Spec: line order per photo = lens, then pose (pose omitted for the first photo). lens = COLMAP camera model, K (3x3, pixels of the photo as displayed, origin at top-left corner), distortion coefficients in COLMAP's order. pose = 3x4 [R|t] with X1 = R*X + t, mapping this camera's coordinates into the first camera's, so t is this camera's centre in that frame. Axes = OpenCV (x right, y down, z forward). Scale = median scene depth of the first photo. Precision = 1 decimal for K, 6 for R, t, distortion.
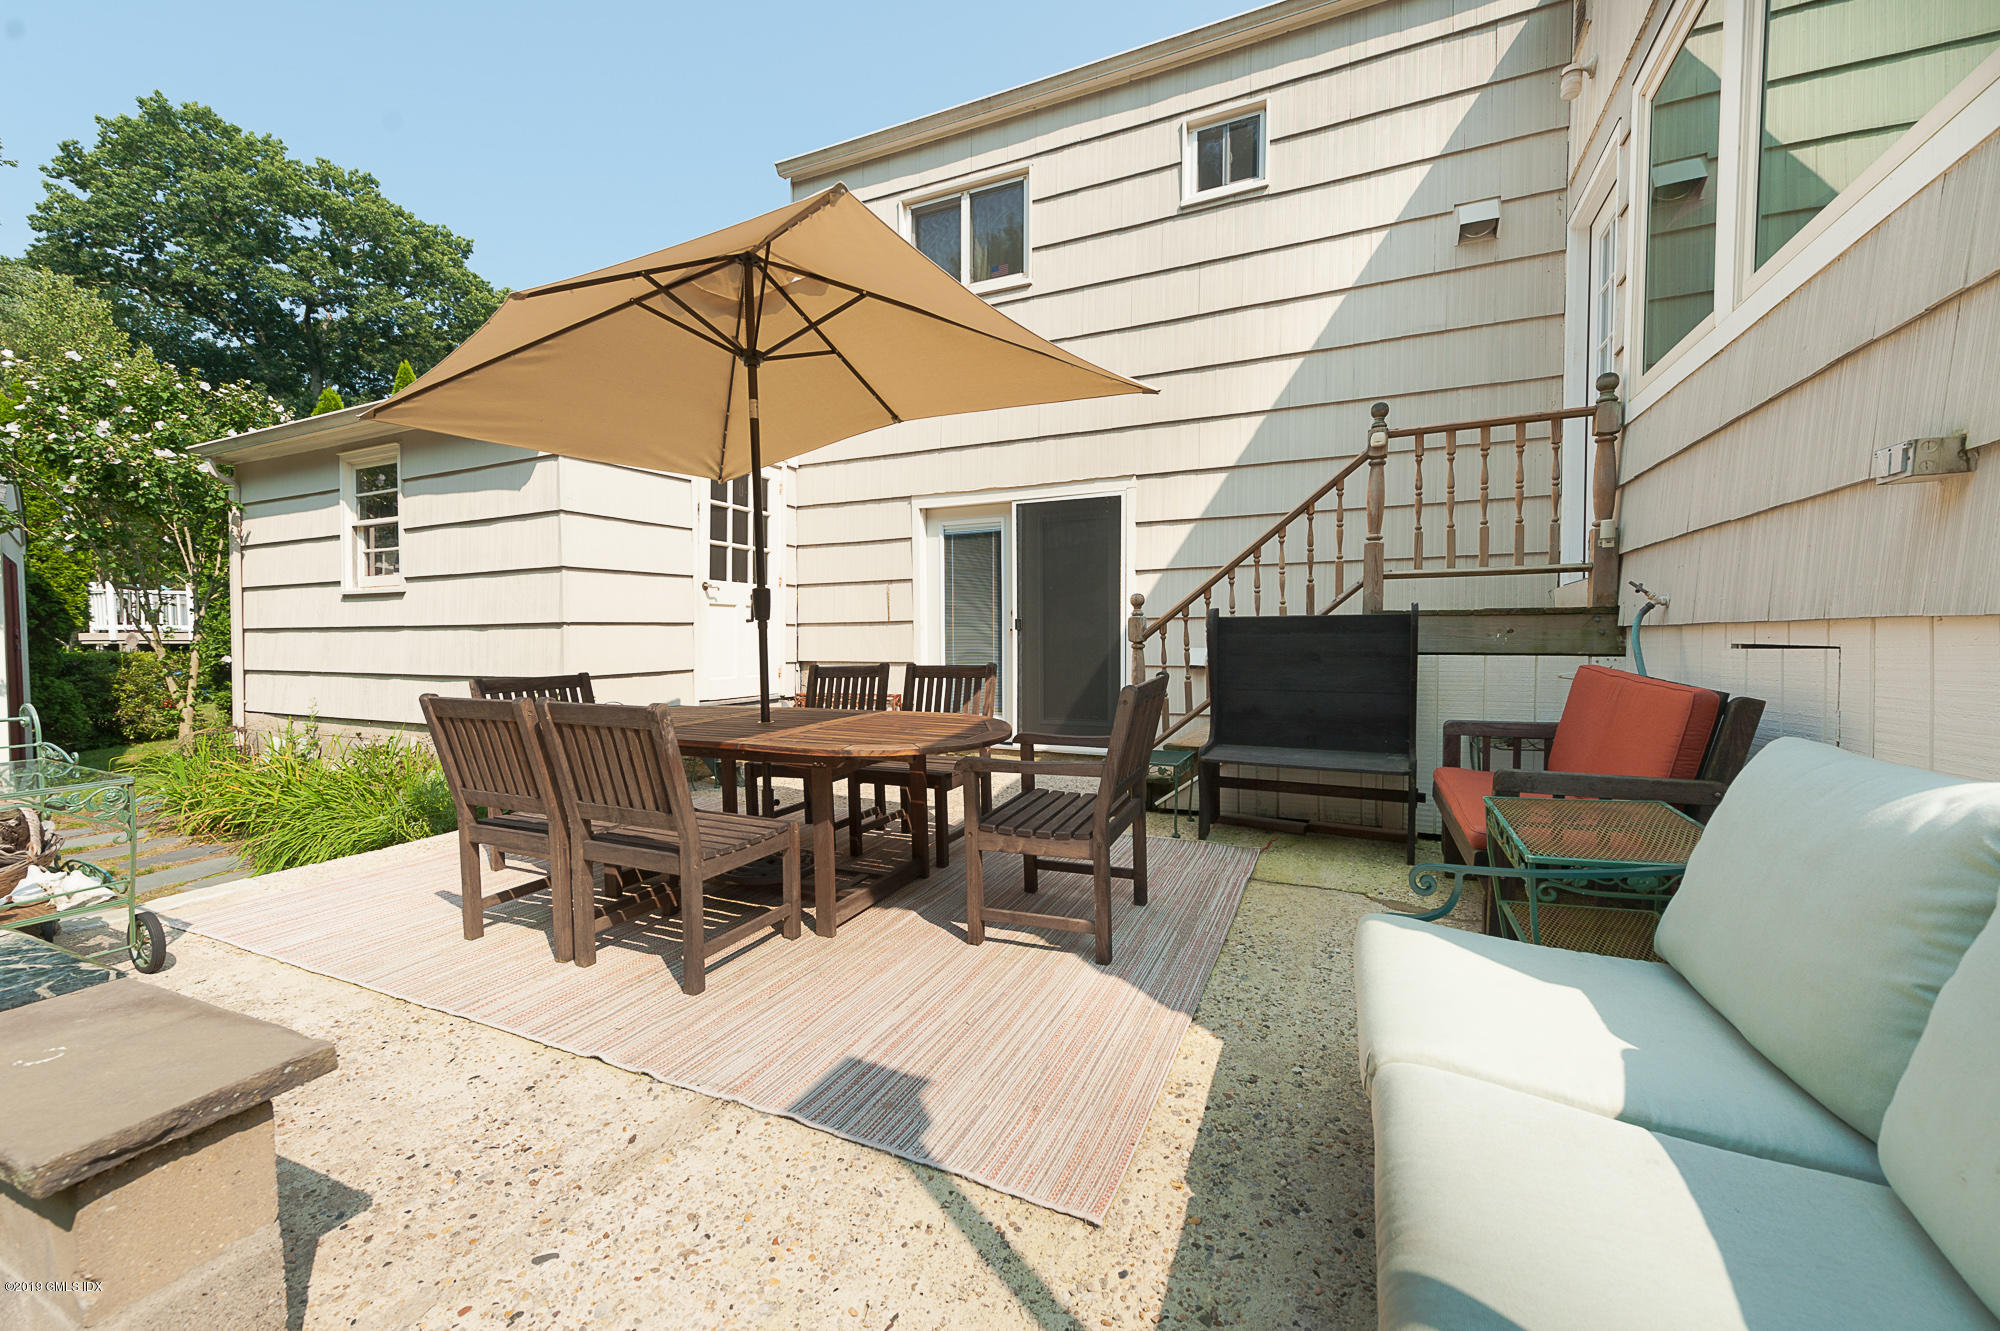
lens RADIAL K [[788.2, 0, 1000.0], [0, 788.2, 665.5], [0, 0, 1]] dist [0.002187, -0.000035]
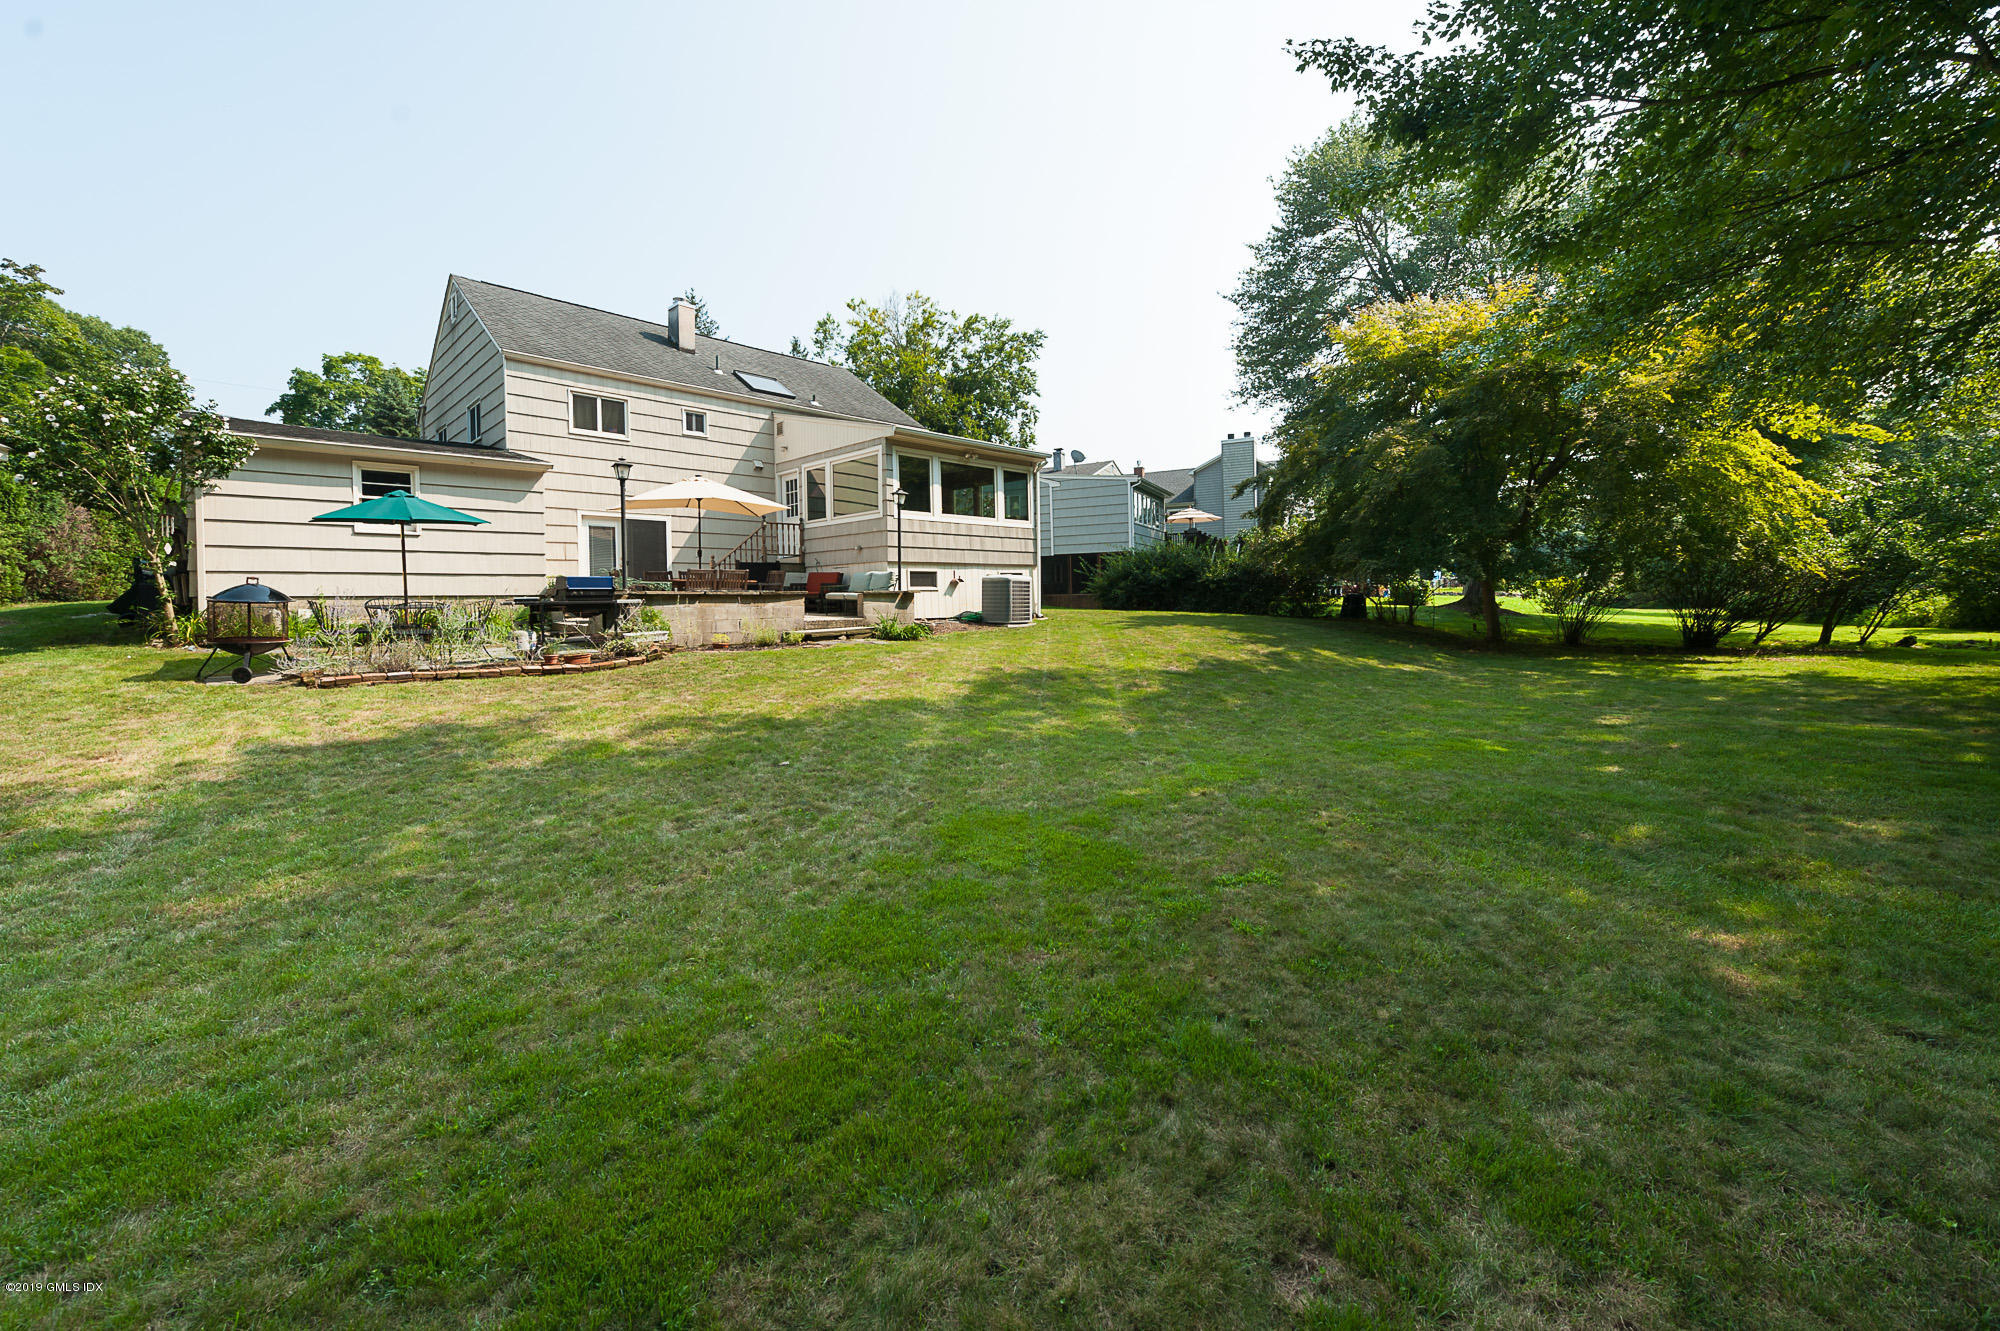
lens RADIAL K [[780.9, 0, 1006.1], [0, 780.9, 626.8], [0, 0, 1]] dist [0.002036, -0.000071]
pose [[0.332812, -0.033269, 0.942406, -2.344679], [0.046442, 0.998743, 0.018857, 0.198638], [-0.941849, 0.037492, 0.333939, -1.260138]]
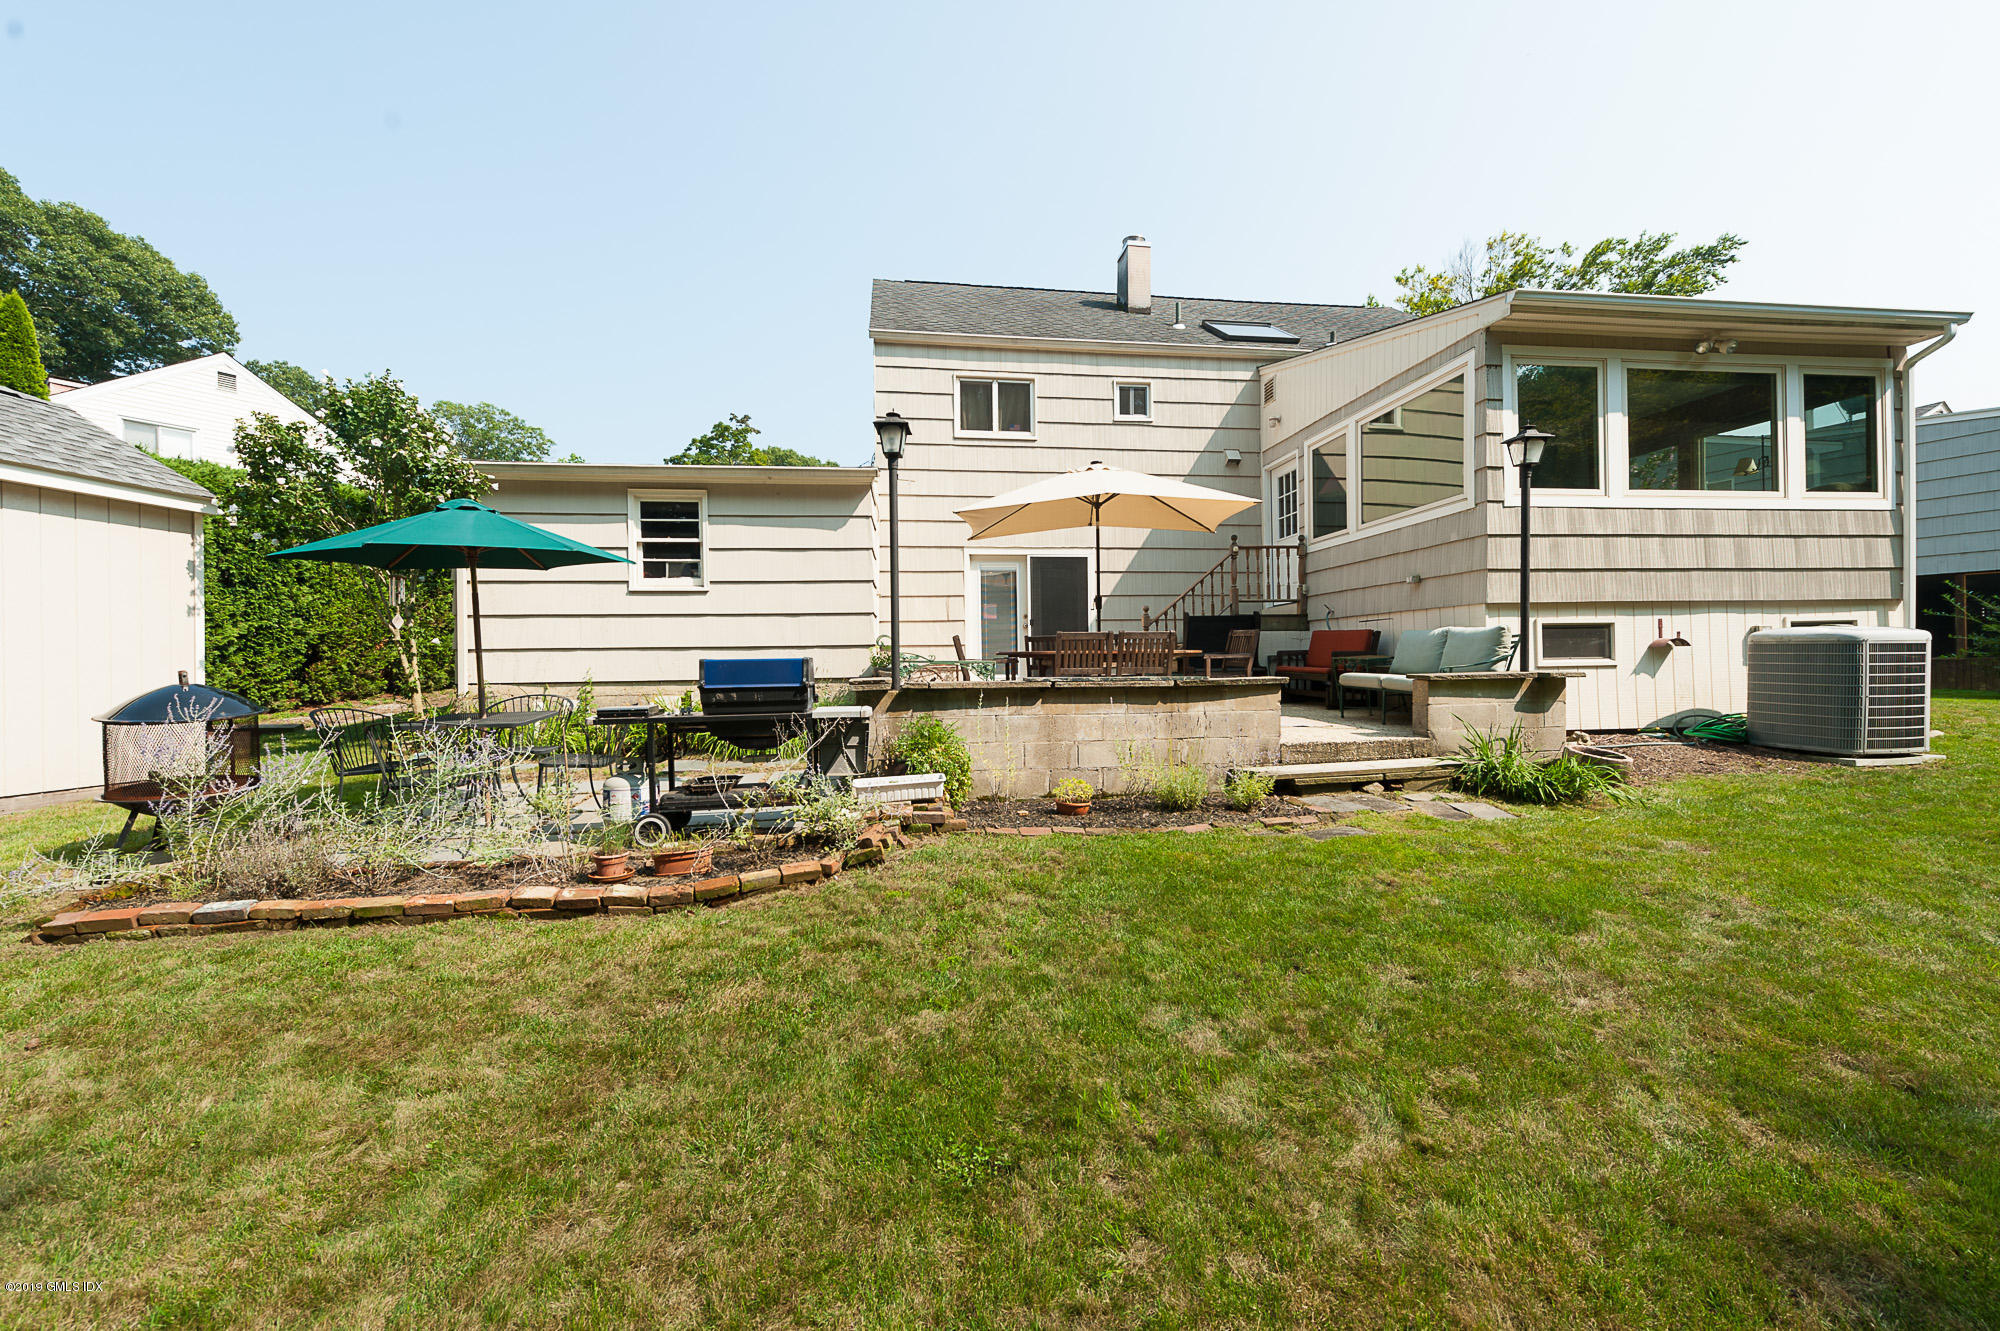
lens RADIAL K [[792.4, 0, 1000.0], [0, 792.4, 665.5], [0, 0, 1]] dist [0.007037, -0.000473]
pose [[0.840474, -0.009155, 0.541774, -1.152293], [0.028602, 0.999213, -0.027486, 0.106971], [-0.541096, 0.038597, 0.840075, -0.556468]]
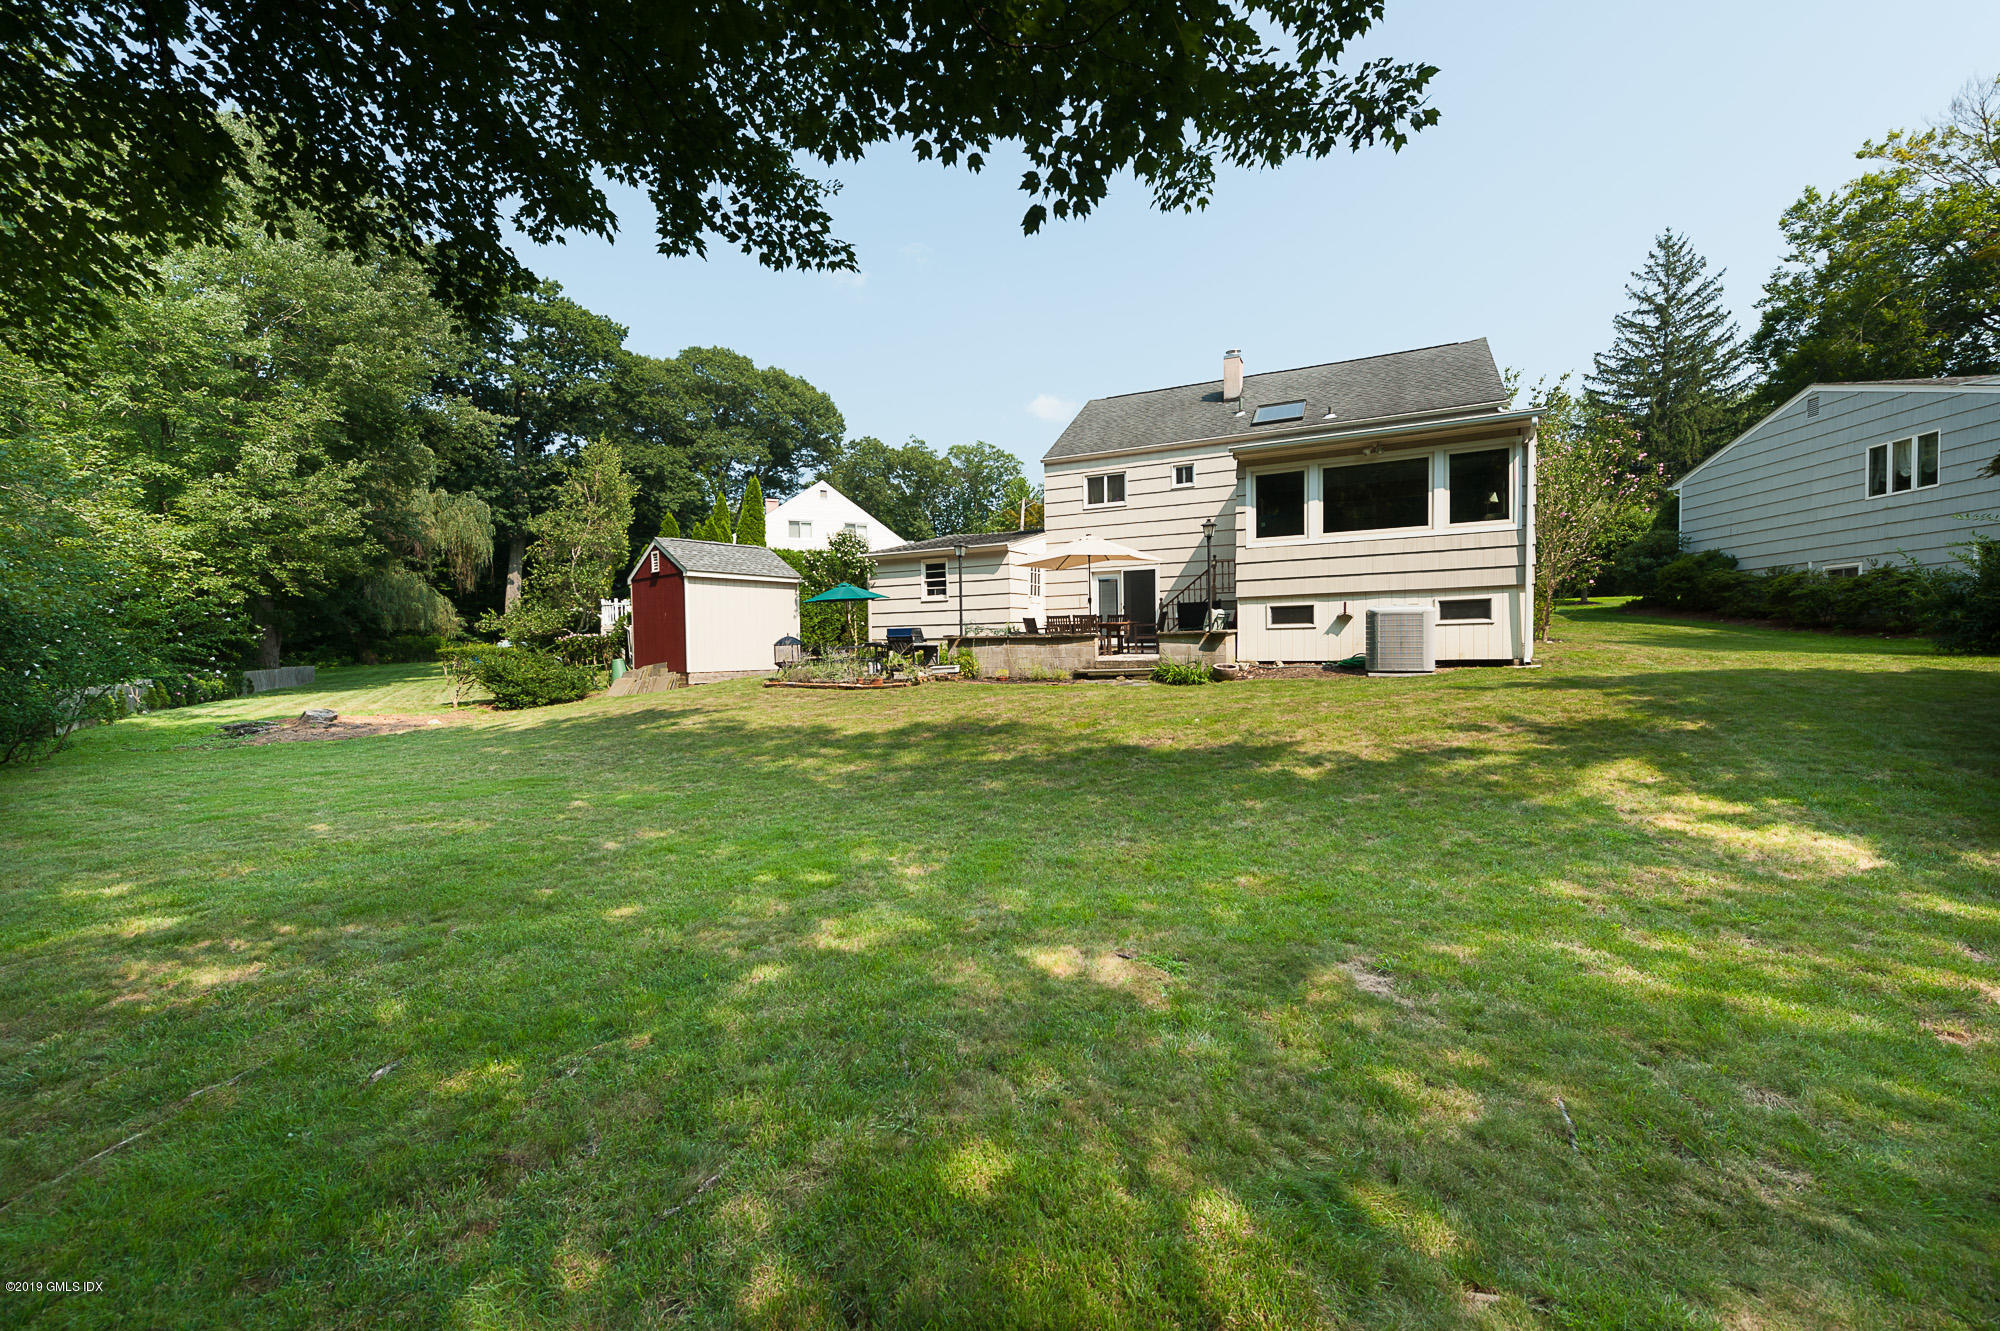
lens RADIAL K [[792.4, 0, 1000.0], [0, 792.4, 665.5], [0, 0, 1]] dist [0.007037, -0.000473]
pose [[0.999749, -0.014639, -0.016978, -0.496430], [0.014587, 0.999888, -0.003206, 0.217371], [0.017023, 0.002957, 0.999851, -2.595870]]
